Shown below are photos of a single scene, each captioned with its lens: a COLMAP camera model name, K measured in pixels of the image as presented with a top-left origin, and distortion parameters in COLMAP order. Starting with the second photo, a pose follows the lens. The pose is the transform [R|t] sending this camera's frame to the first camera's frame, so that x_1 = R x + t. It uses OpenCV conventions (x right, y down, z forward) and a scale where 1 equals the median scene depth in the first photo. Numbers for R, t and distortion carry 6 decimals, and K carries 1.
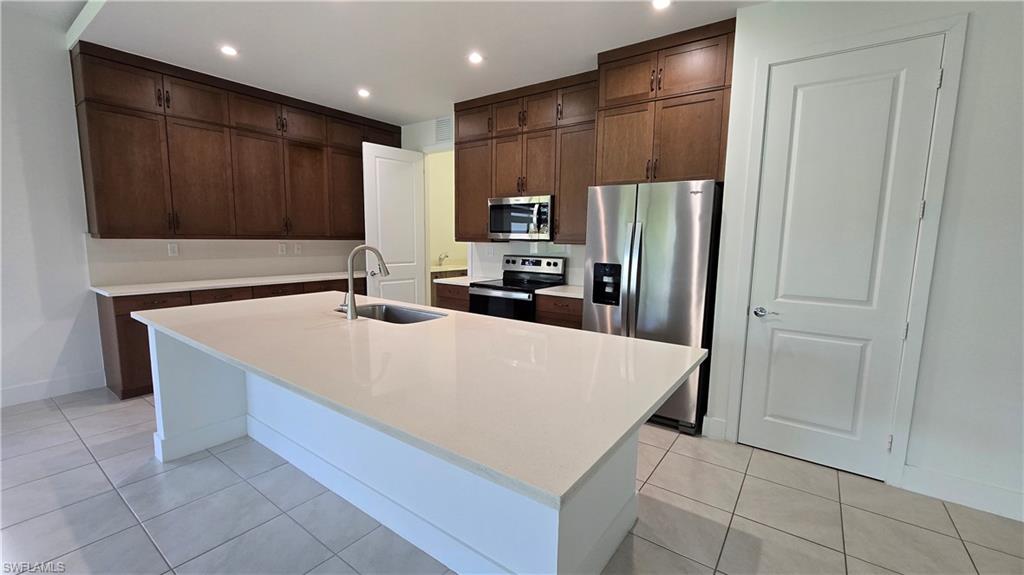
lens RADIAL K [[421.3, 0, 515.4], [0, 421.3, 287.2], [0, 0, 1]] dist [-0.001394, -0.000623]
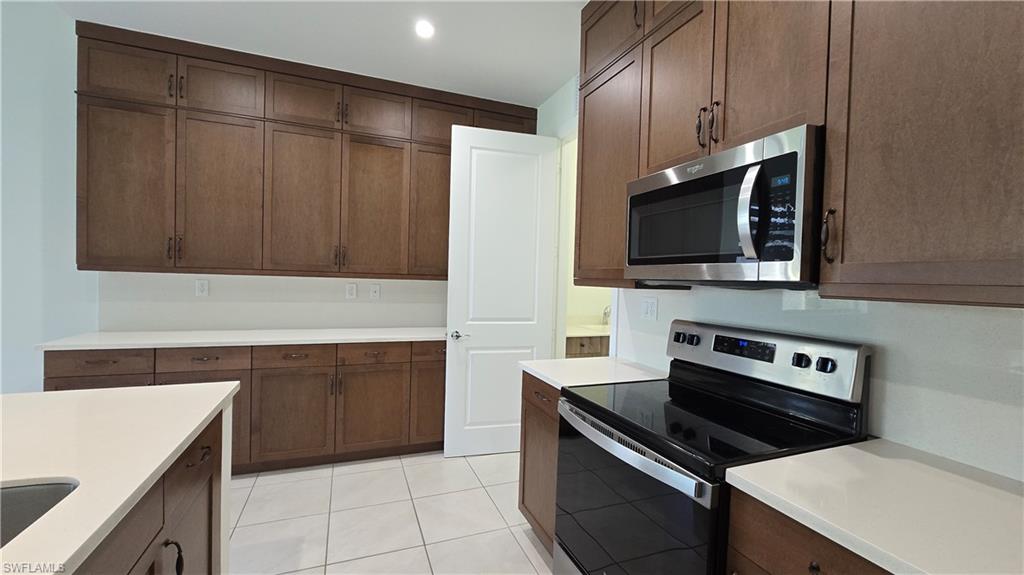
lens RADIAL K [[421.3, 0, 513.0], [0, 421.3, 289.3], [0, 0, 1]] dist [-0.001394, -0.000623]
pose [[0.845424, 0.023357, -0.533584, 0.064559], [-0.078937, 0.993536, -0.081578, -0.065911], [0.528230, 0.111087, 0.841804, 0.621708]]
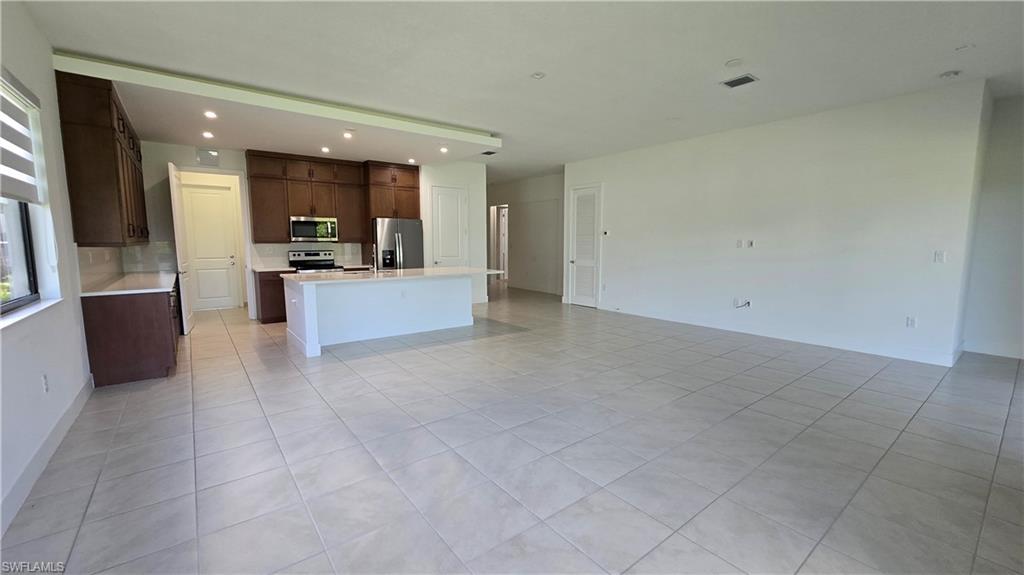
lens RADIAL K [[421.3, 0, 513.2], [0, 421.3, 286.0], [0, 0, 1]] dist [-0.001394, -0.000623]
pose [[0.273663, -0.119952, 0.954316, -1.456321], [0.115017, 0.989154, 0.091348, 0.006671], [-0.954924, 0.084764, 0.284492, -0.274412]]
